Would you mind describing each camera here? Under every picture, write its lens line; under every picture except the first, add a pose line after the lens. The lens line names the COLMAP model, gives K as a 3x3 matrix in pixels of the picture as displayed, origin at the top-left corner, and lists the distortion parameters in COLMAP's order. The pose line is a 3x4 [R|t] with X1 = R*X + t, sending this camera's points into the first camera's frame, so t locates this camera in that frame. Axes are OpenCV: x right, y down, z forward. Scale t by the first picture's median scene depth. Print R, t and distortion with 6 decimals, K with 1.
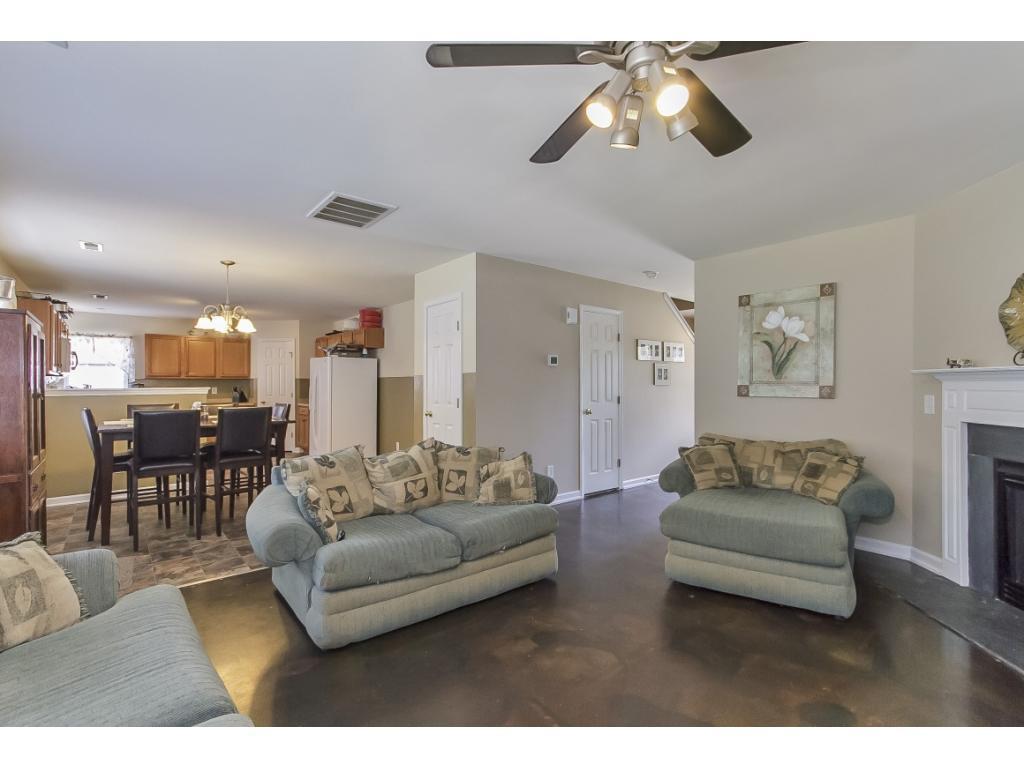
lens RADIAL K [[475.0, 0, 510.9], [0, 475.0, 383.3], [0, 0, 1]] dist [0.003773, 0.000566]
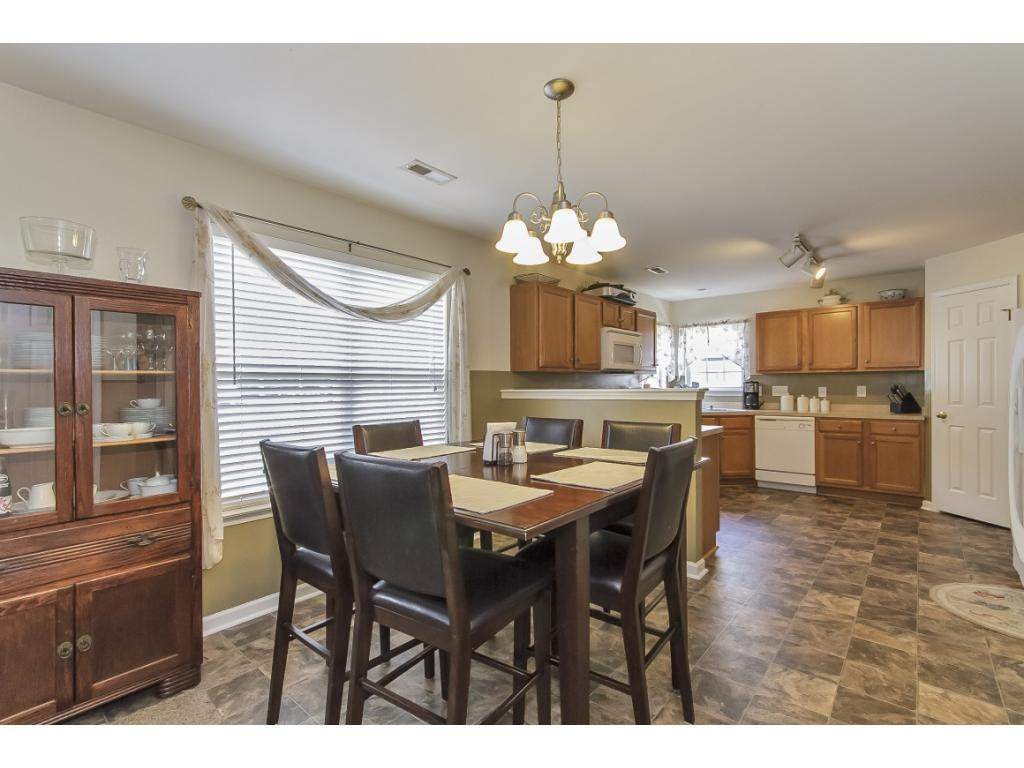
lens RADIAL K [[475.0, 0, 511.2], [0, 475.0, 386.8], [0, 0, 1]] dist [0.003773, 0.000566]
pose [[0.175426, 0.005863, -0.984475, -0.212735], [0.009638, 0.999924, 0.007673, 0.000981], [0.984445, -0.010835, 0.175356, 0.991282]]
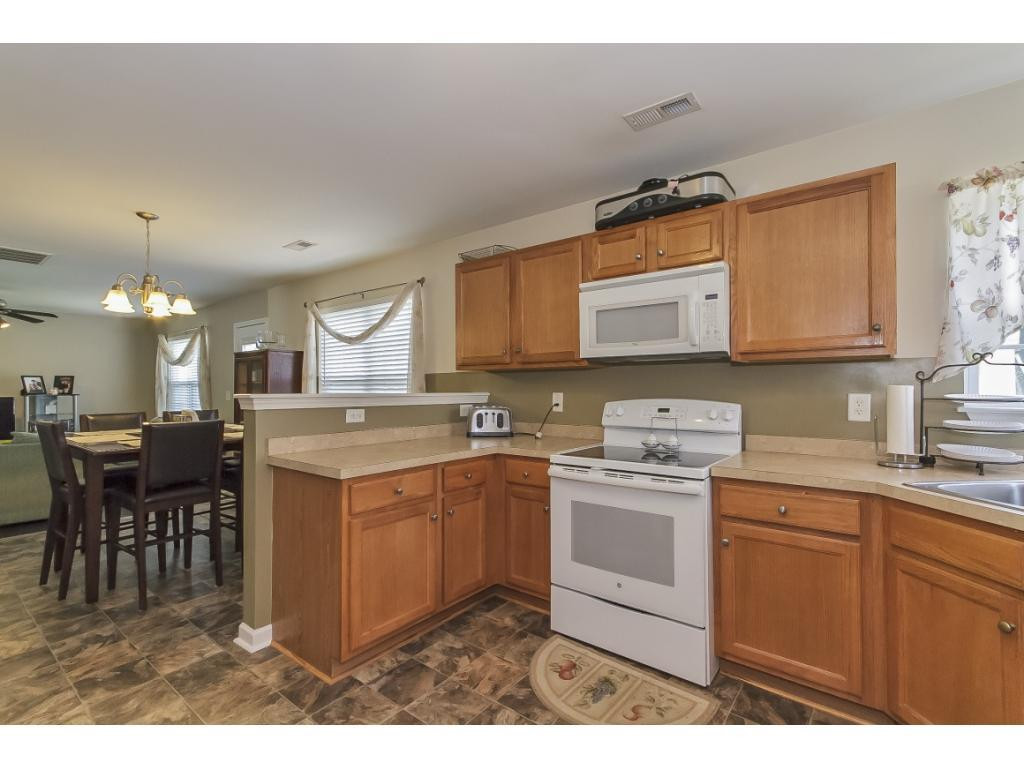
lens RADIAL K [[475.0, 0, 517.2], [0, 475.0, 383.8], [0, 0, 1]] dist [0.003773, 0.000566]
pose [[-0.975160, 0.006913, -0.221396, -1.115377], [0.008952, 0.999926, -0.008204, 0.005755], [0.221323, -0.009983, -0.975150, 2.069118]]
